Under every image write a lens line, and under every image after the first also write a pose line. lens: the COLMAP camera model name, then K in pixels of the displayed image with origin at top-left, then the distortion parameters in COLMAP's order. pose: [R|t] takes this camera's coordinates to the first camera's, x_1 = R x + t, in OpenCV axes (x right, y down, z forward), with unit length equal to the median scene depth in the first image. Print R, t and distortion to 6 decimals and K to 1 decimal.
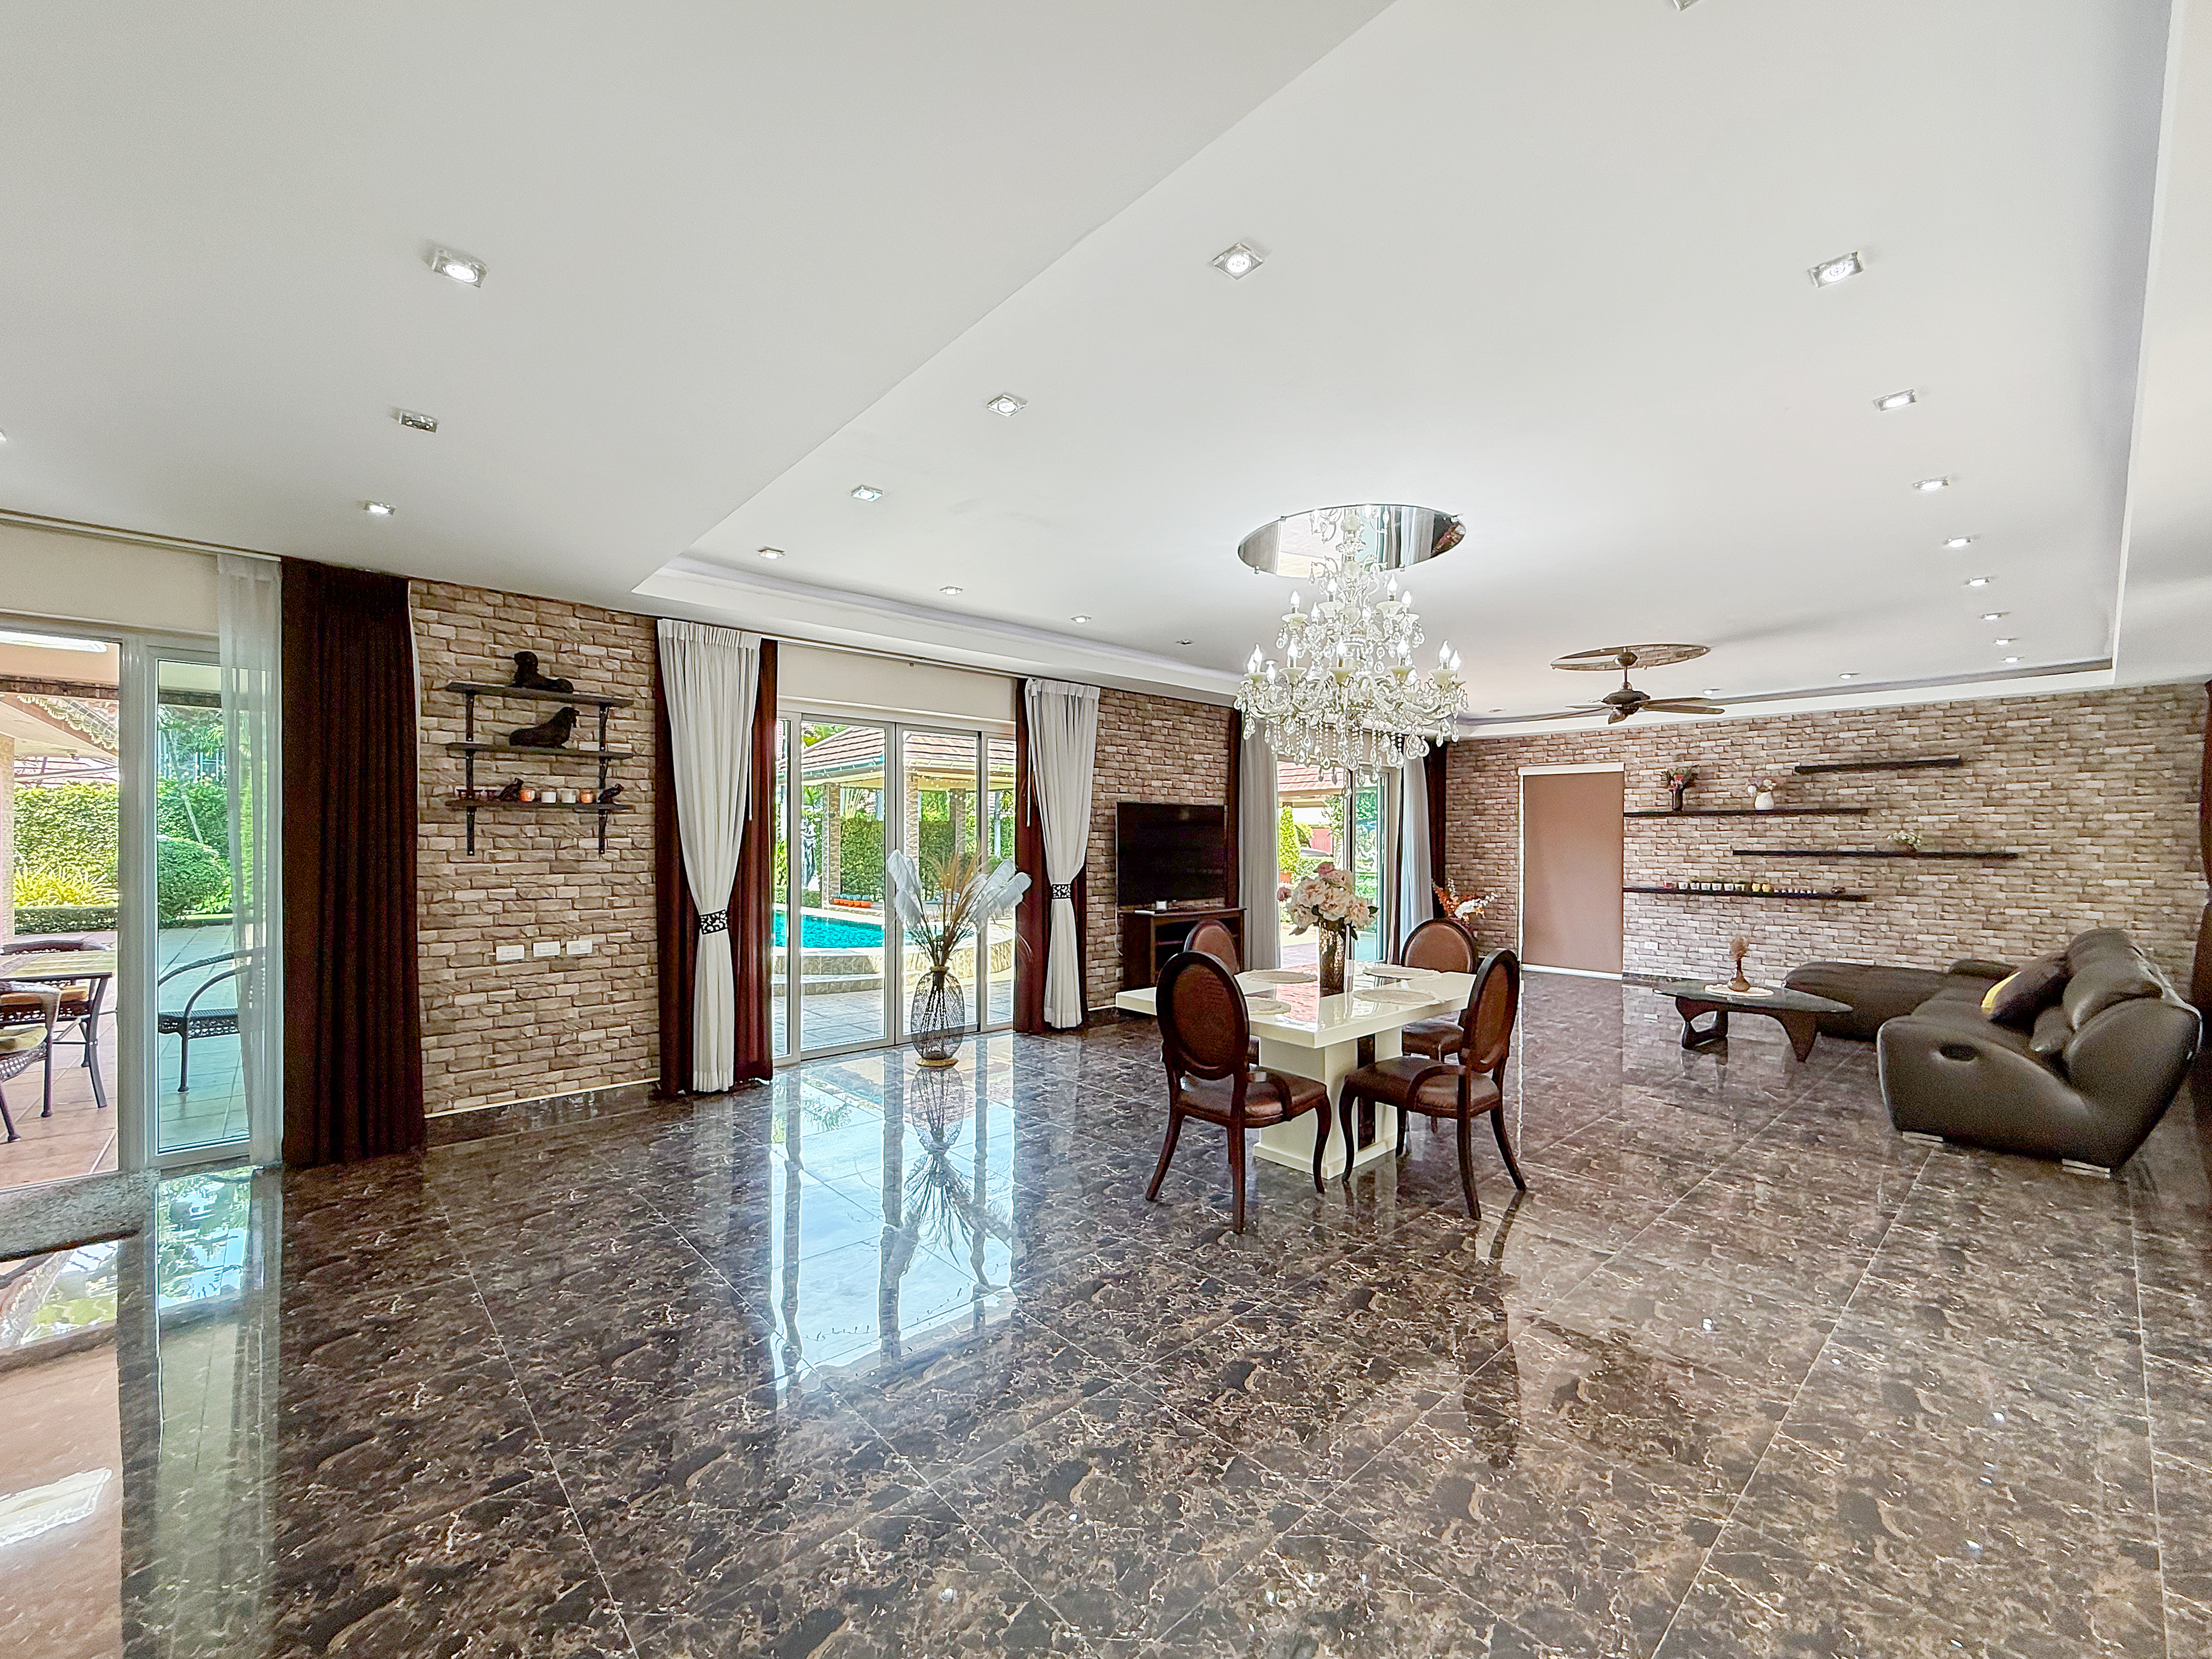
lens RADIAL K [[900.6, 0, 1120.7], [0, 900.6, 853.0], [0, 0, 1]] dist [-0.003271, 0.001086]
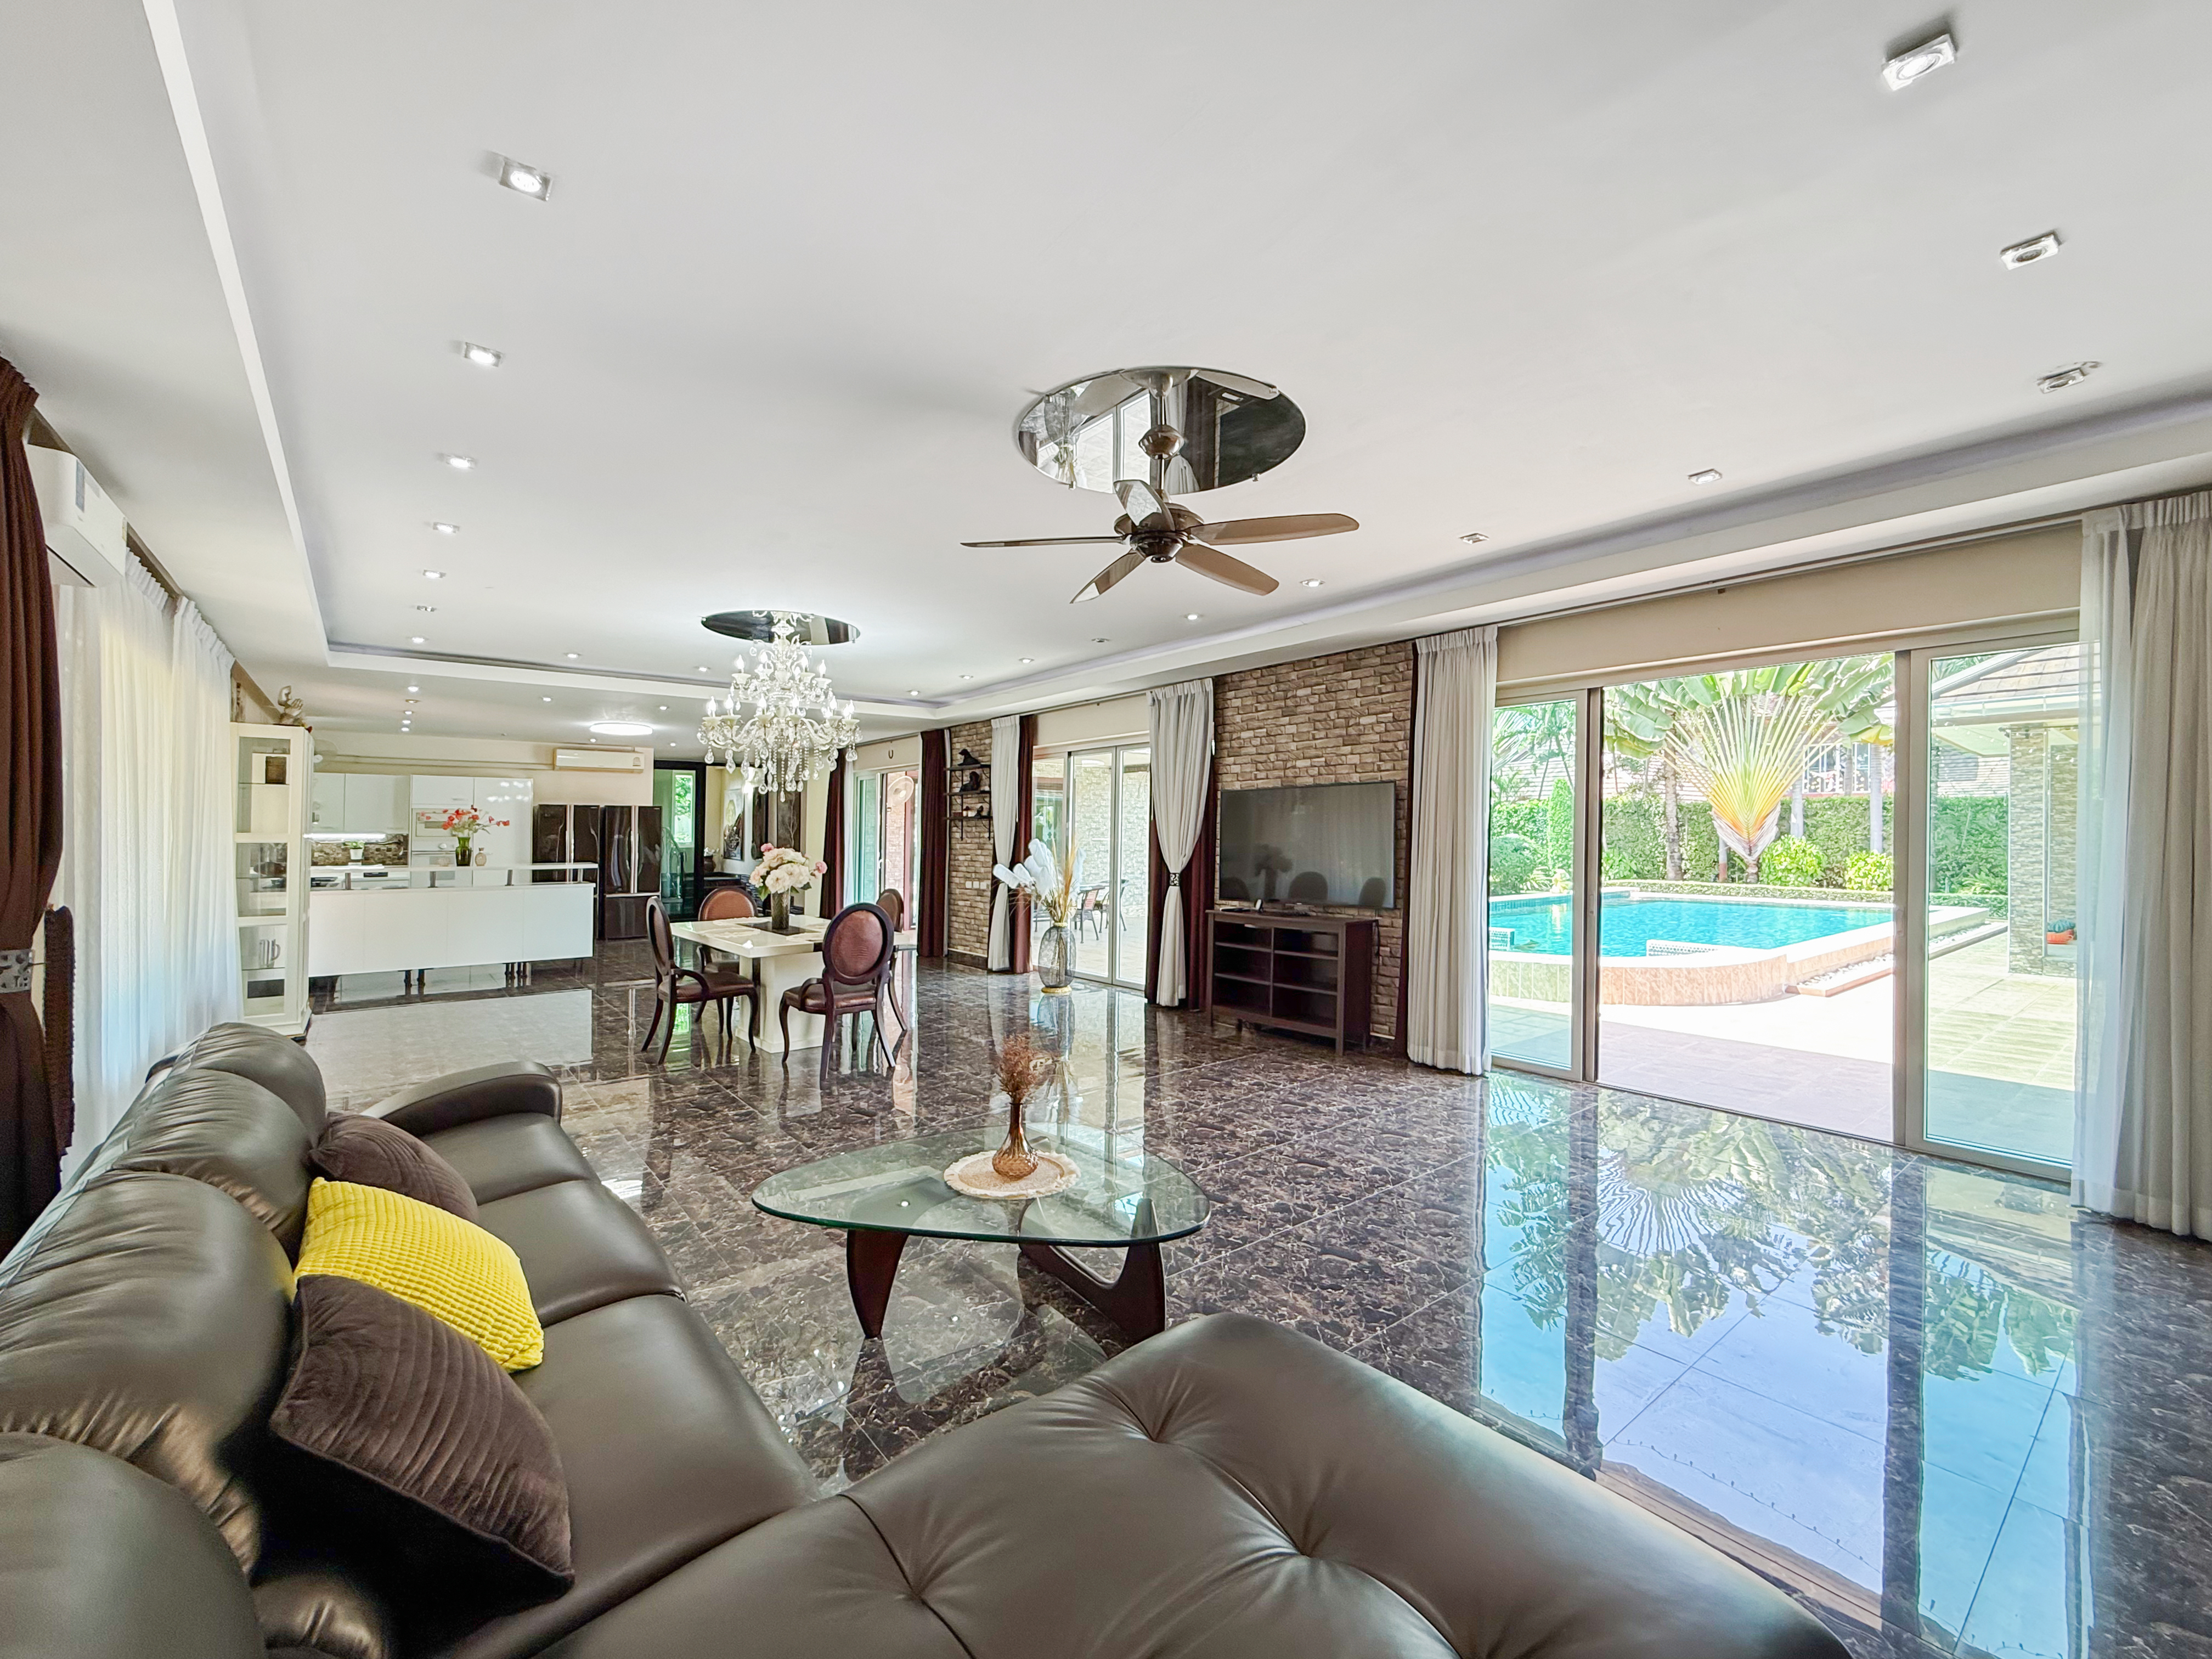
lens RADIAL K [[900.6, 0, 1123.7], [0, 900.6, 824.6], [0, 0, 1]] dist [-0.003271, 0.001086]
pose [[-0.037728, -0.007102, -0.999263, 0.385909], [-0.004478, 0.999966, -0.006938, -0.005751], [0.999278, 0.004213, -0.037759, 0.375628]]
